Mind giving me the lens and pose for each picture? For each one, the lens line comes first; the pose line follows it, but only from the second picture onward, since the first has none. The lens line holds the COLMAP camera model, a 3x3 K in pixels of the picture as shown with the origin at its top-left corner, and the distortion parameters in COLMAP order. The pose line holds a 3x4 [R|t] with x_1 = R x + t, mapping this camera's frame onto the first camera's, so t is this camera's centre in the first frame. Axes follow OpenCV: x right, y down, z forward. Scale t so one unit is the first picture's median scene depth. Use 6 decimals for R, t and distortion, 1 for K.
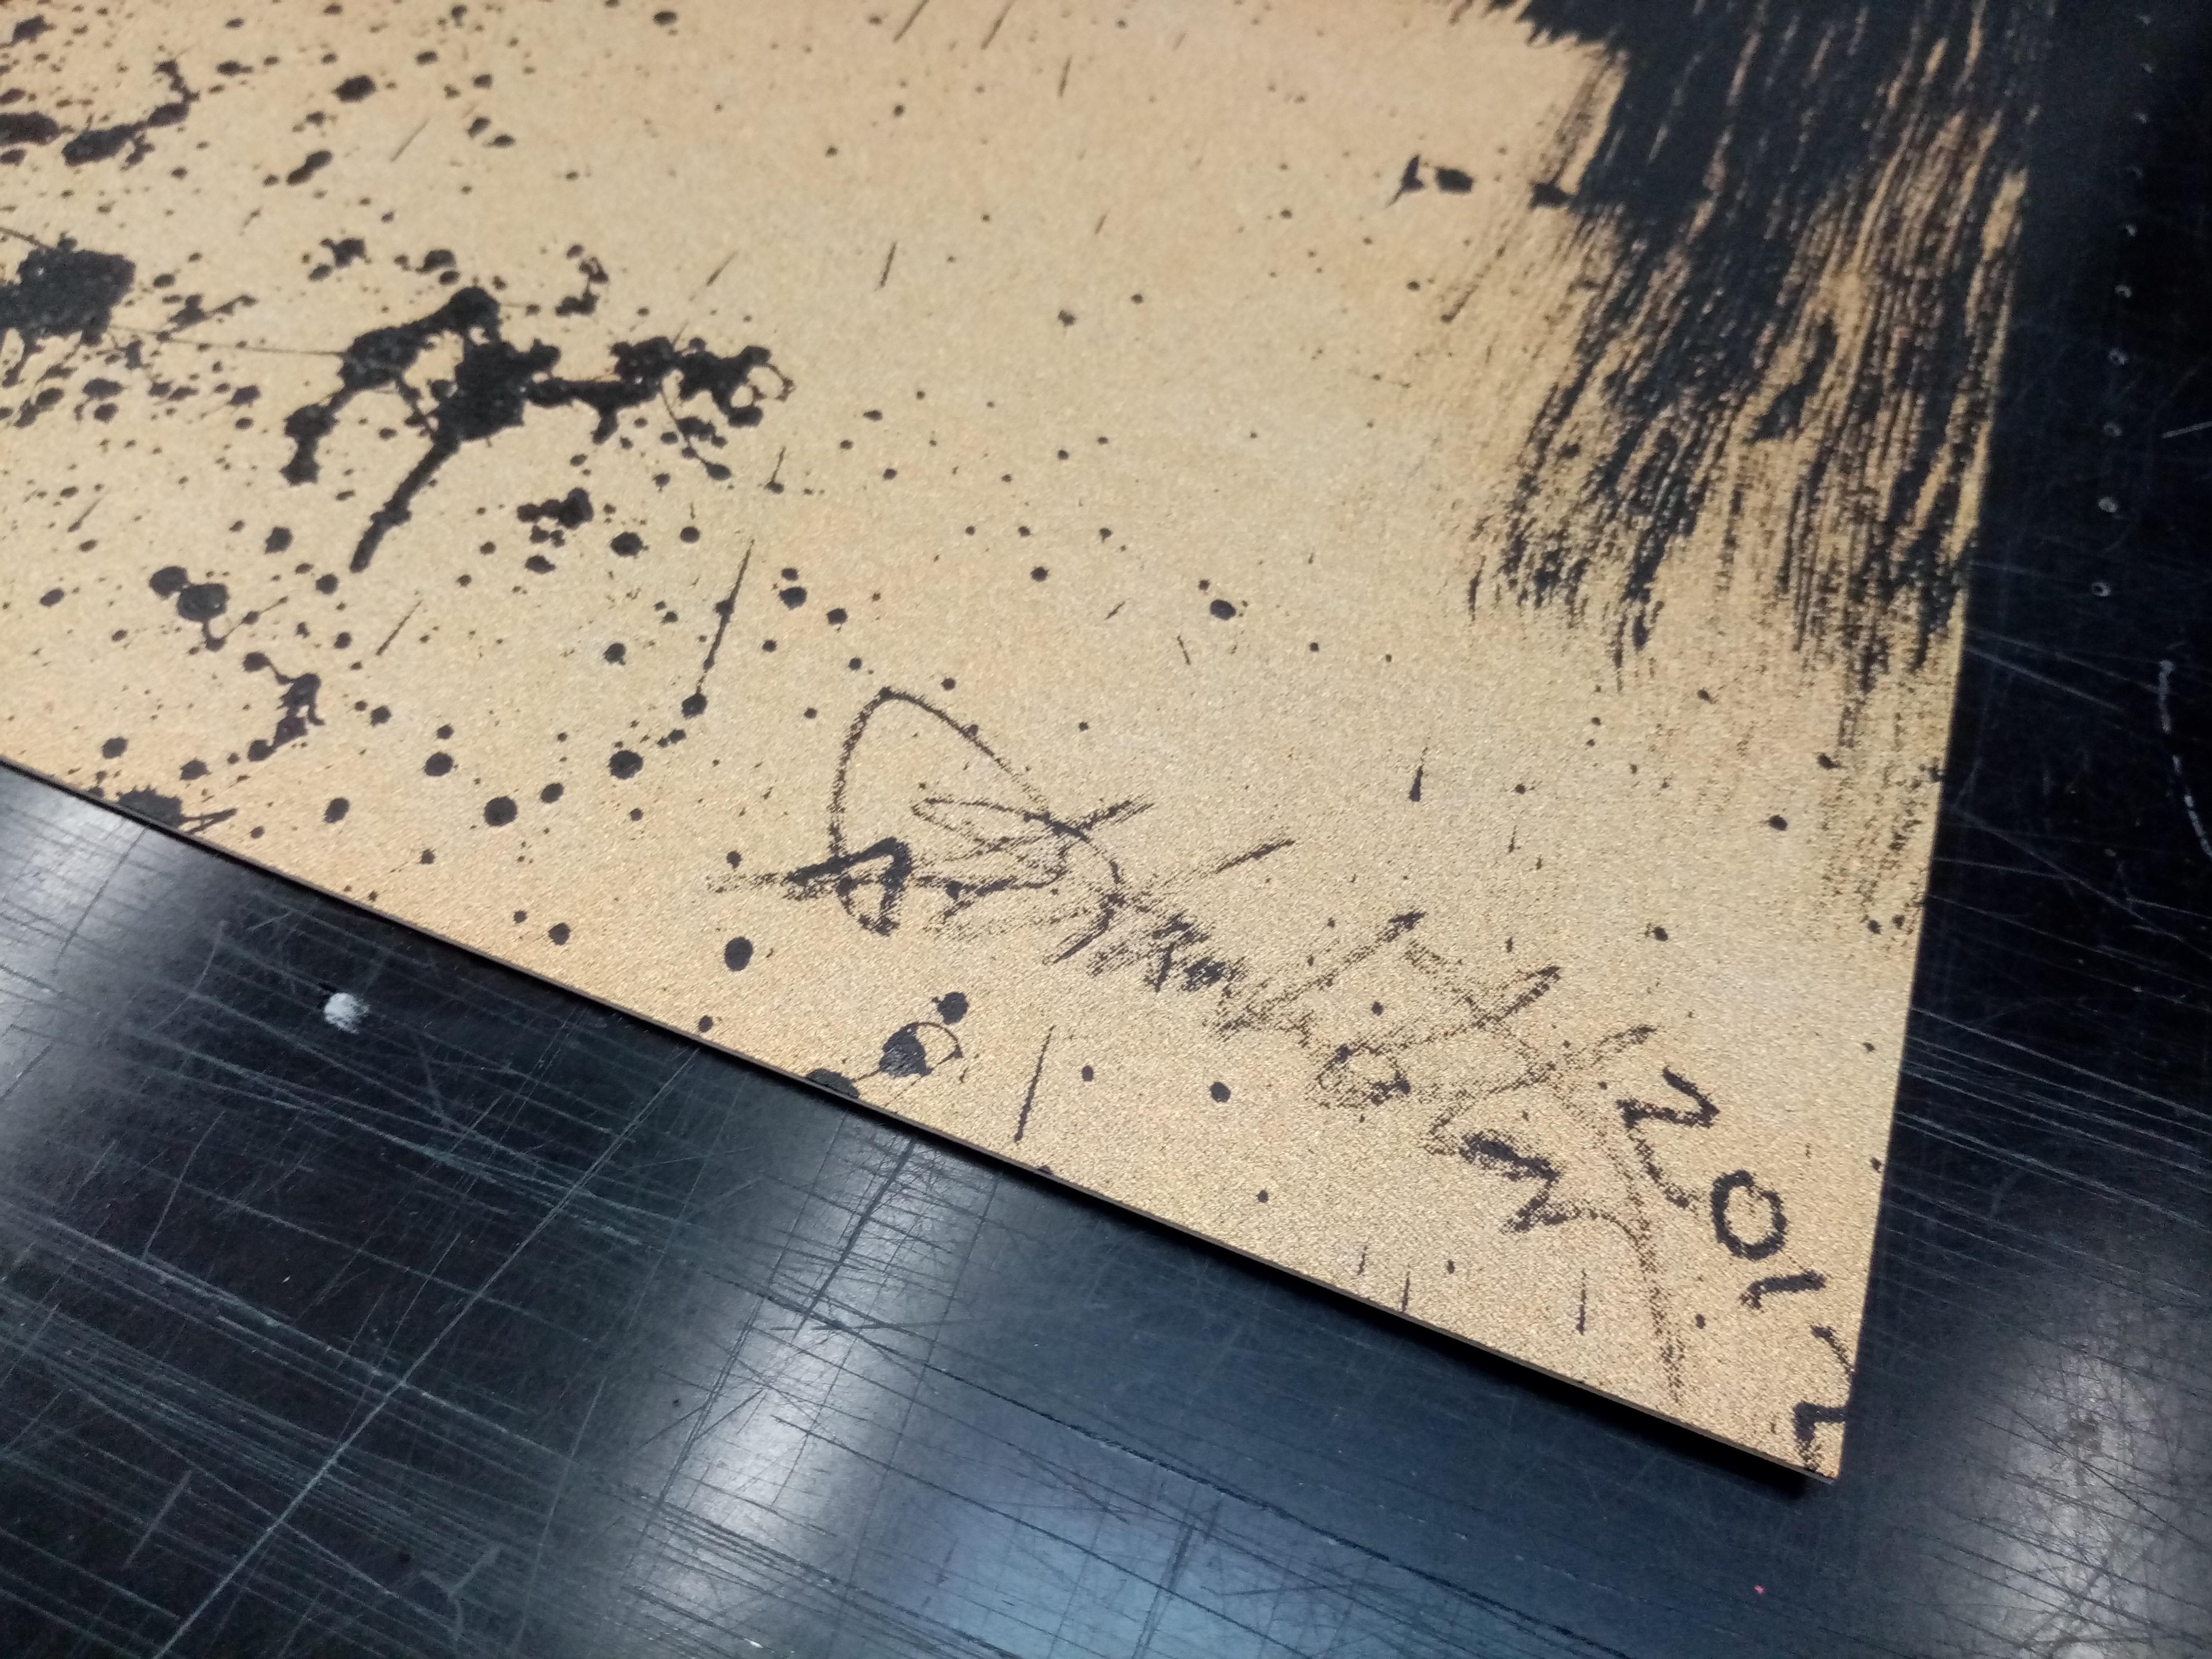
lens RADIAL K [[1692.8, 0, 1106.0], [0, 1692.8, 837.1], [0, 0, 1]] dist [0.003909, -0.040897]
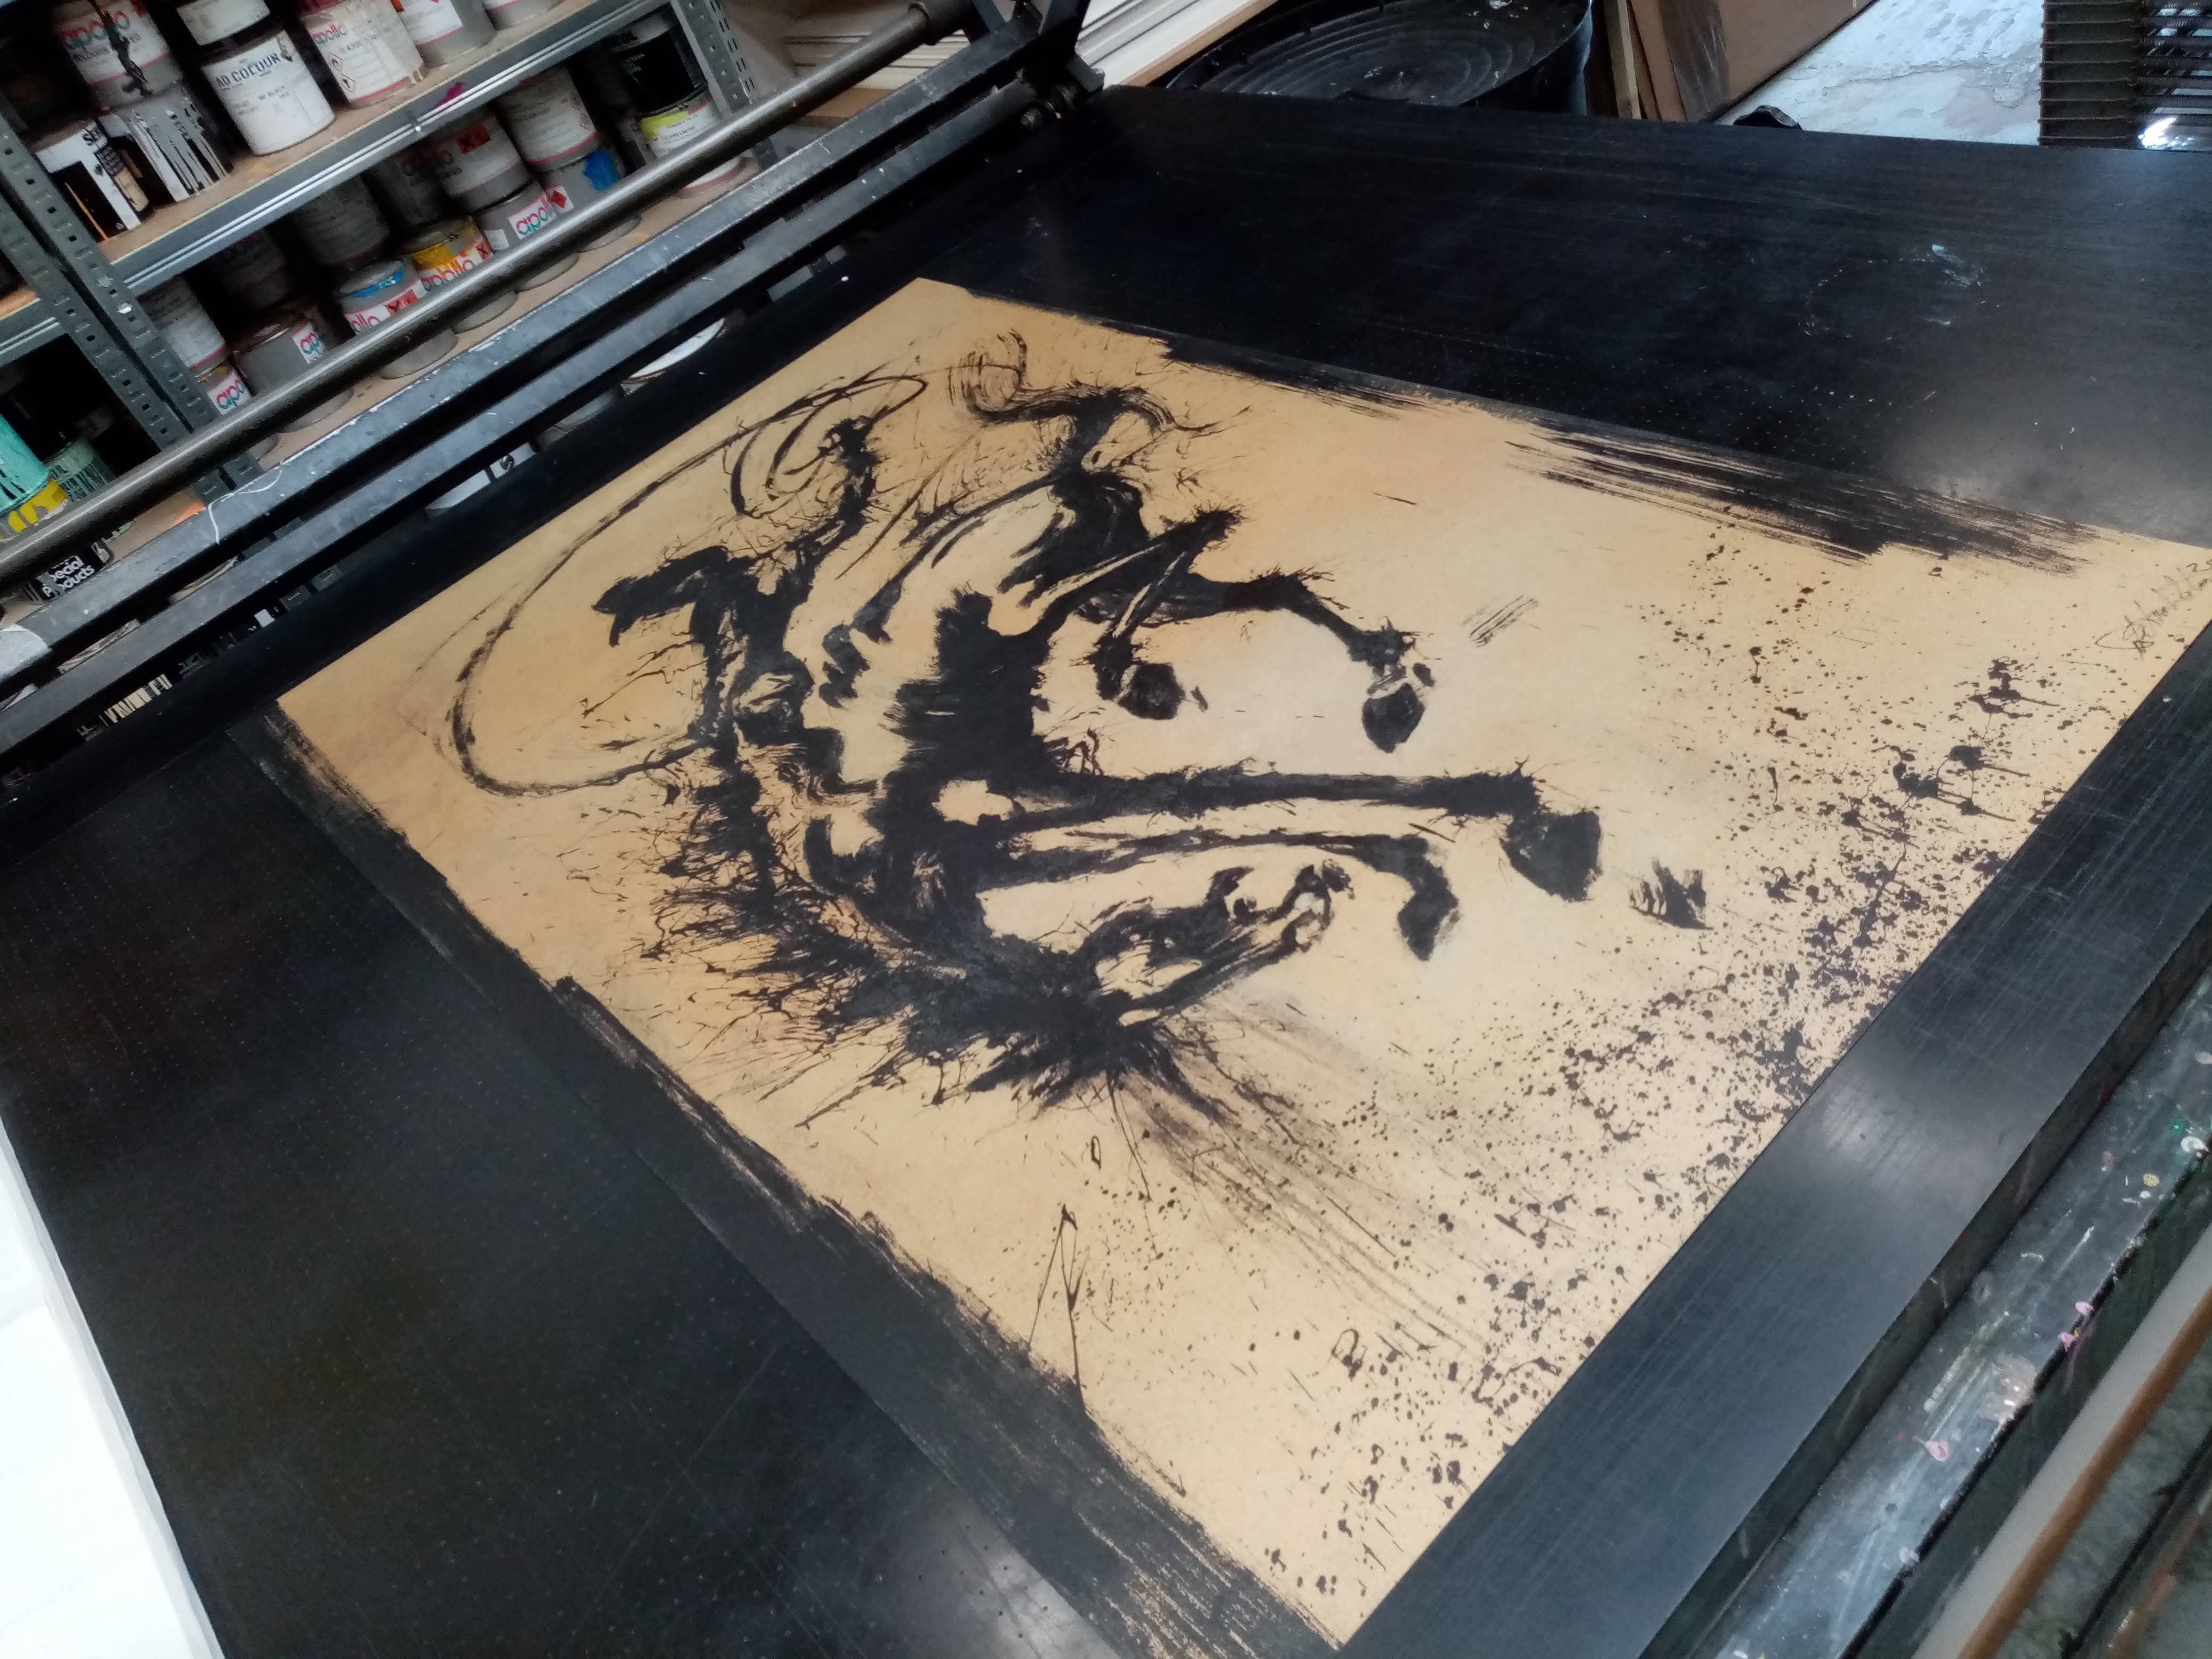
lens RADIAL K [[1692.8, 0, 1102.7], [0, 1692.8, 830.9], [0, 0, 1]] dist [0.003909, -0.040897]
pose [[0.393821, -0.735312, 0.551562, -4.472837], [0.887105, 0.461195, -0.018562, -2.352497], [-0.240729, 0.496603, 0.833927, -2.342700]]
